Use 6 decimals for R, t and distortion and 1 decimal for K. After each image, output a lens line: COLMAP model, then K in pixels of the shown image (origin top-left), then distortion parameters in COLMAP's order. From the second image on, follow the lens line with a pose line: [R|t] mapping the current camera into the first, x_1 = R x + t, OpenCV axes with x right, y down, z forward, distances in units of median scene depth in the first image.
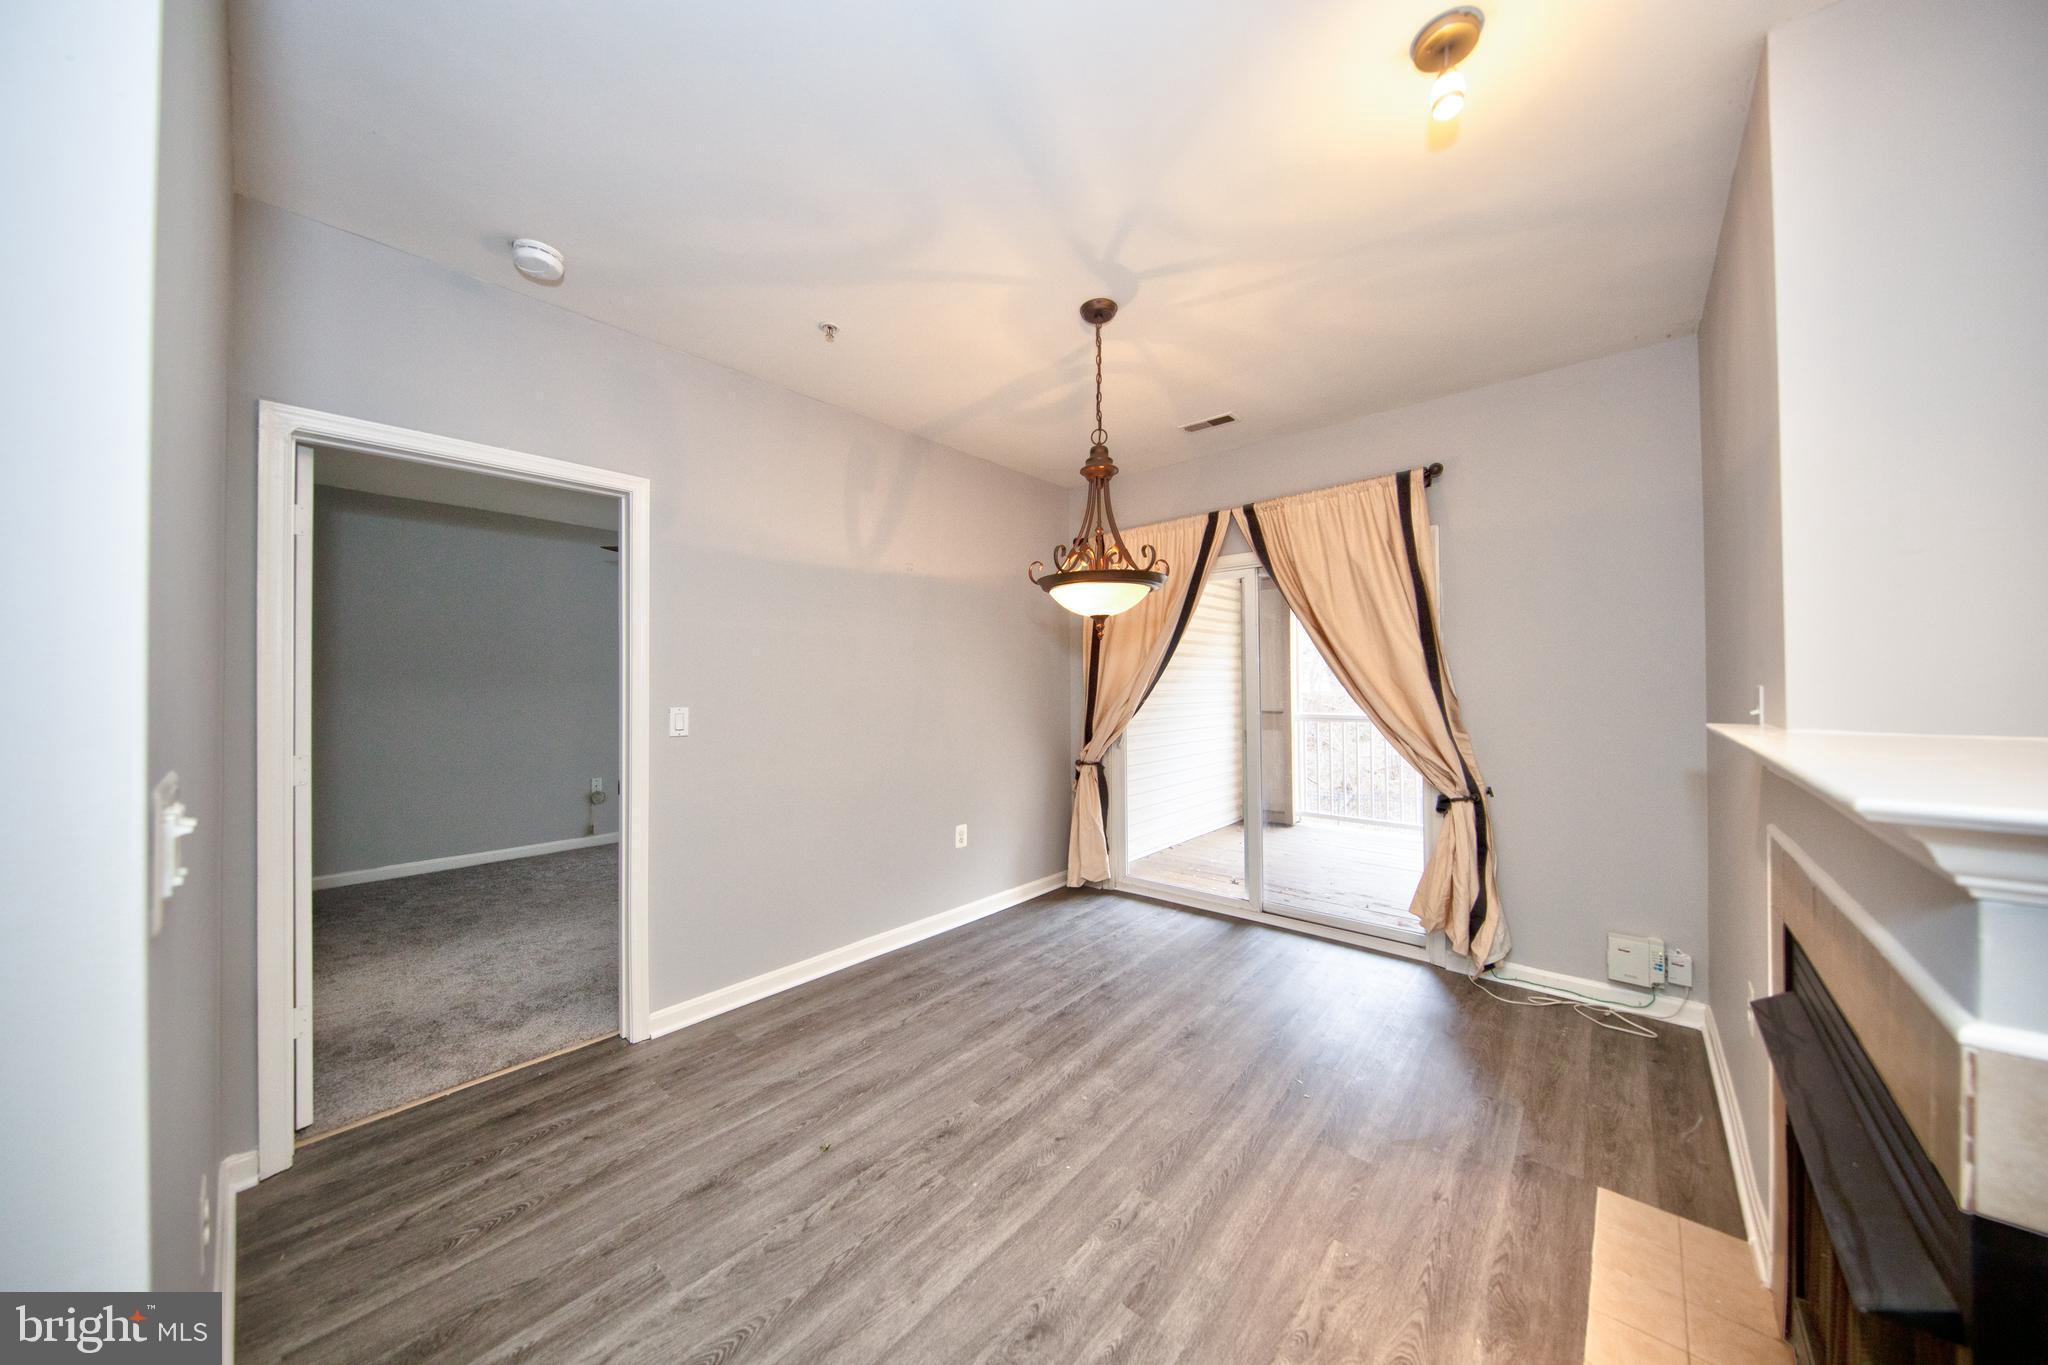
lens RADIAL K [[669.9, 0, 1018.7], [0, 669.9, 678.5], [0, 0, 1]] dist [0.010134, -0.005810]
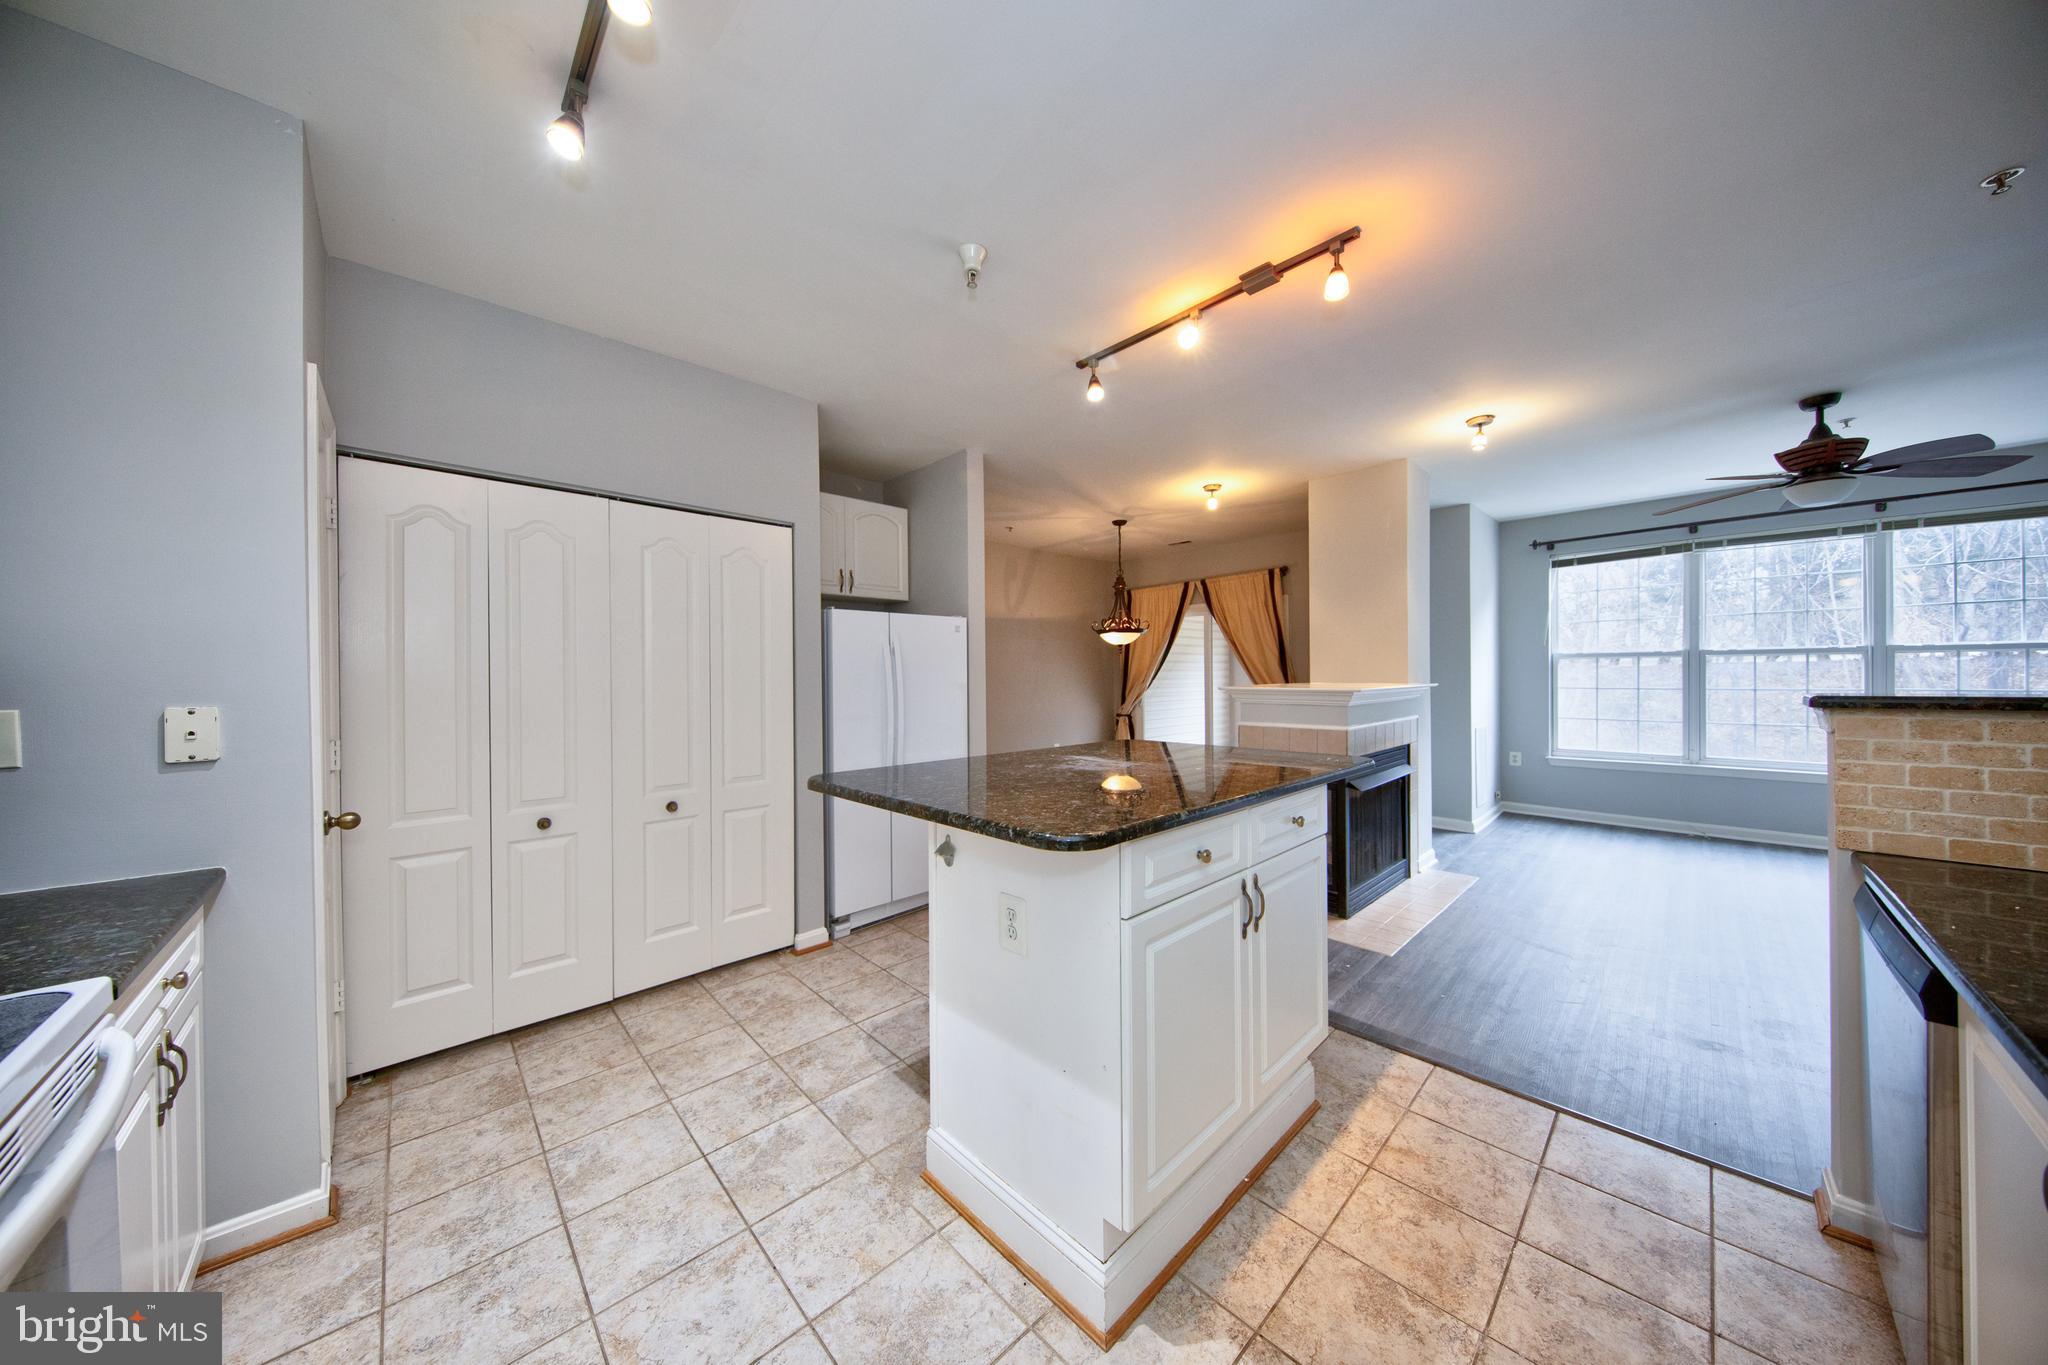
lens RADIAL K [[643.8, 0, 1016.8], [0, 643.8, 677.6], [0, 0, 1]] dist [0.005667, -0.004745]
pose [[0.995842, -0.004821, -0.090974, -0.045625], [0.006233, 0.999864, 0.015249, -0.007531], [0.090888, -0.015753, 0.995736, -1.441563]]
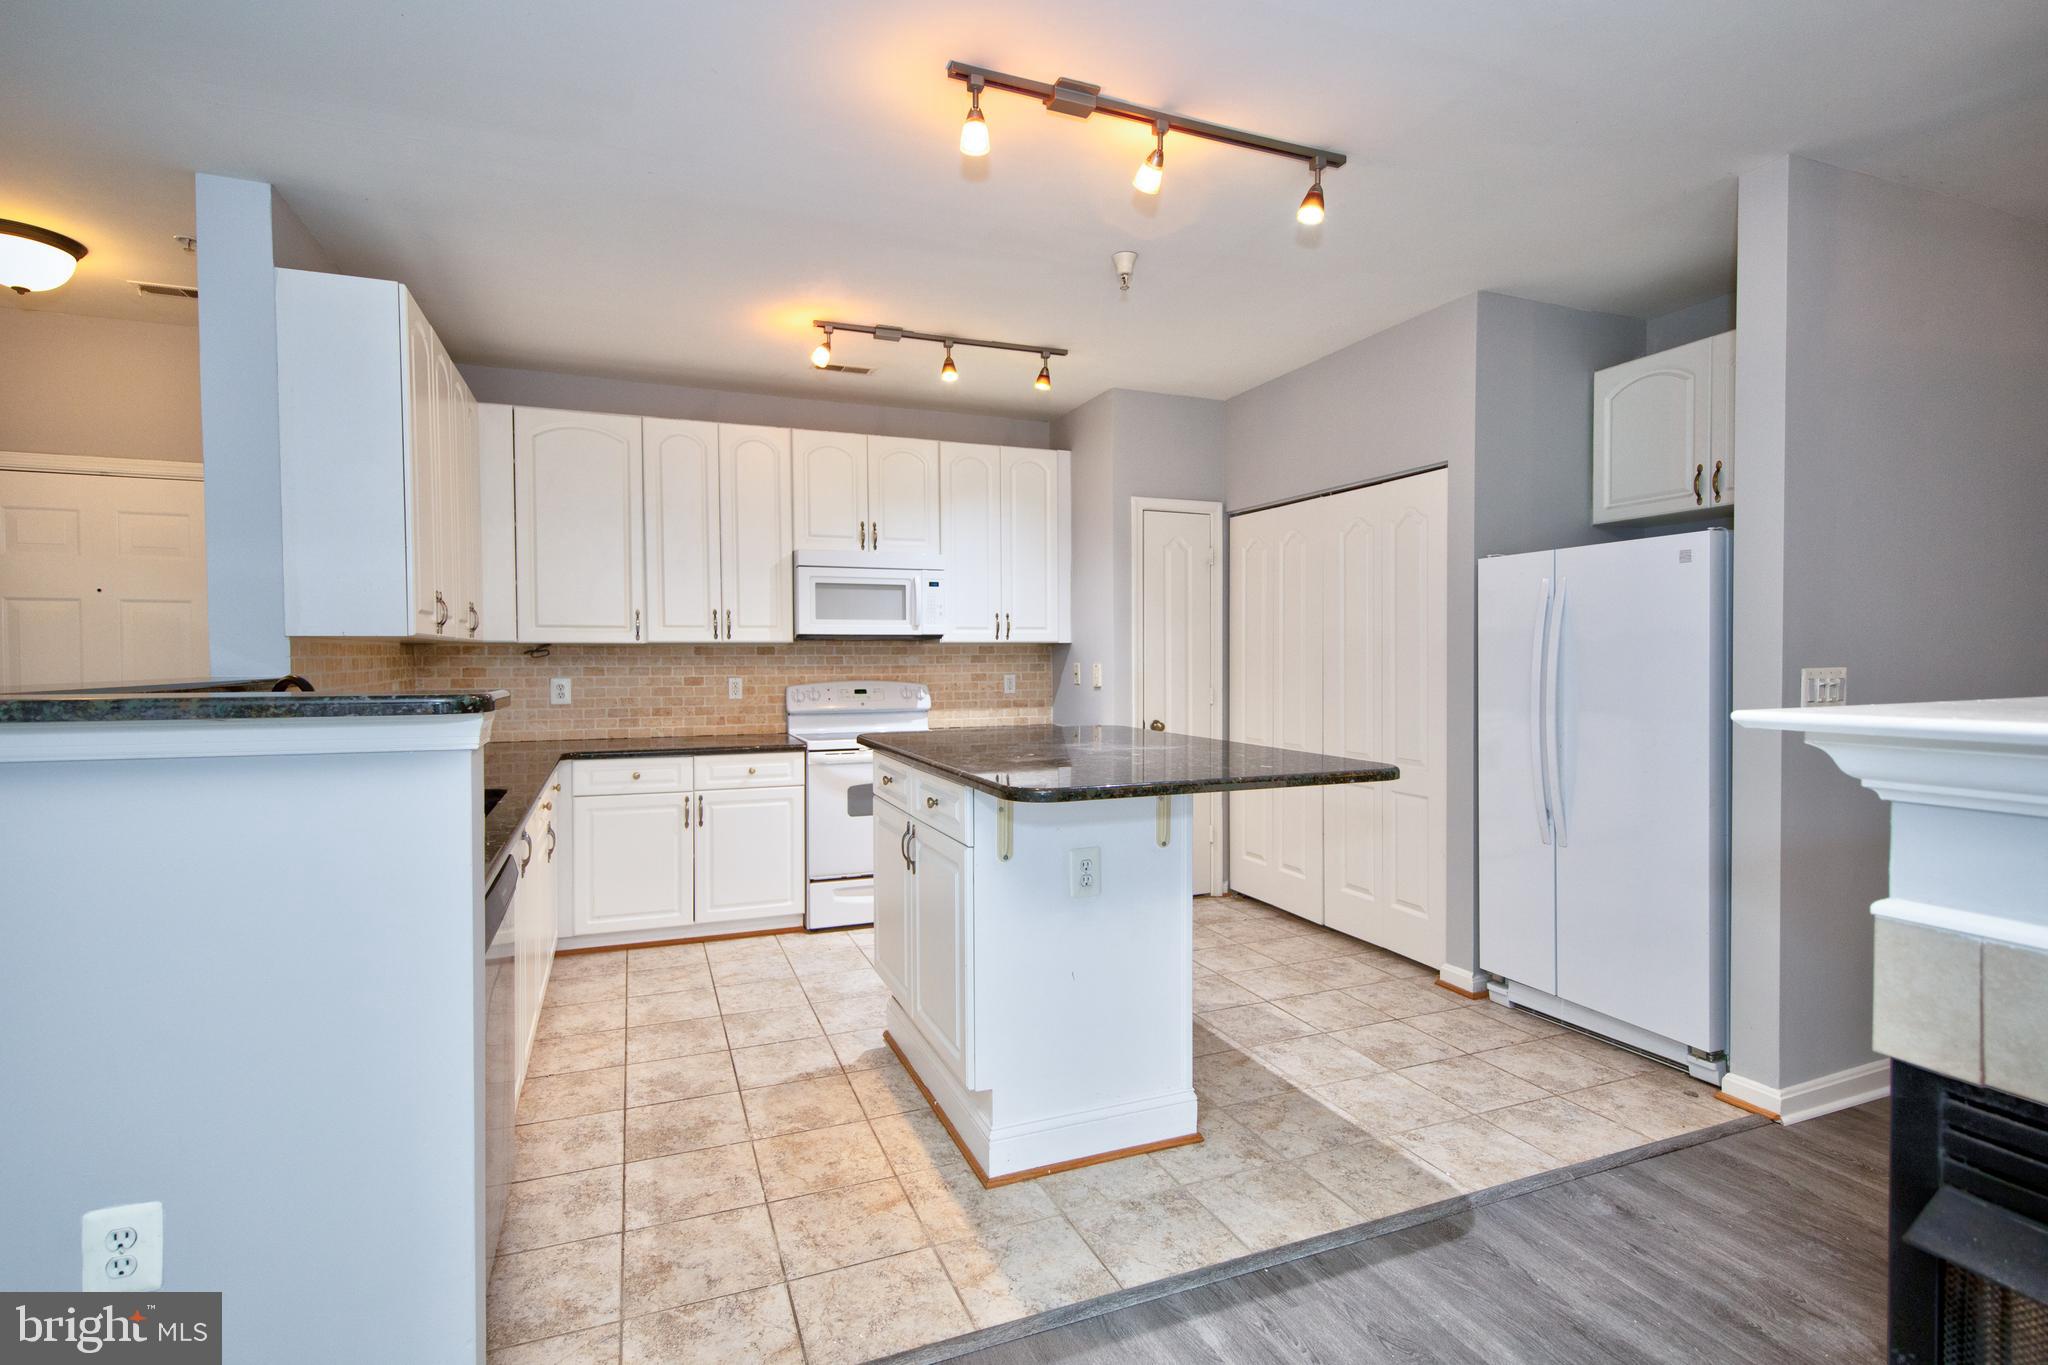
lens RADIAL K [[968.4, 0, 1023.1], [0, 968.4, 678.1], [0, 0, 1]] dist [0.015993, -0.000603]
pose [[-0.446721, 0.027085, -0.894263, 1.159738], [0.018362, 0.999609, 0.021103, 0.009668], [0.894485, -0.006993, -0.447043, -0.071590]]
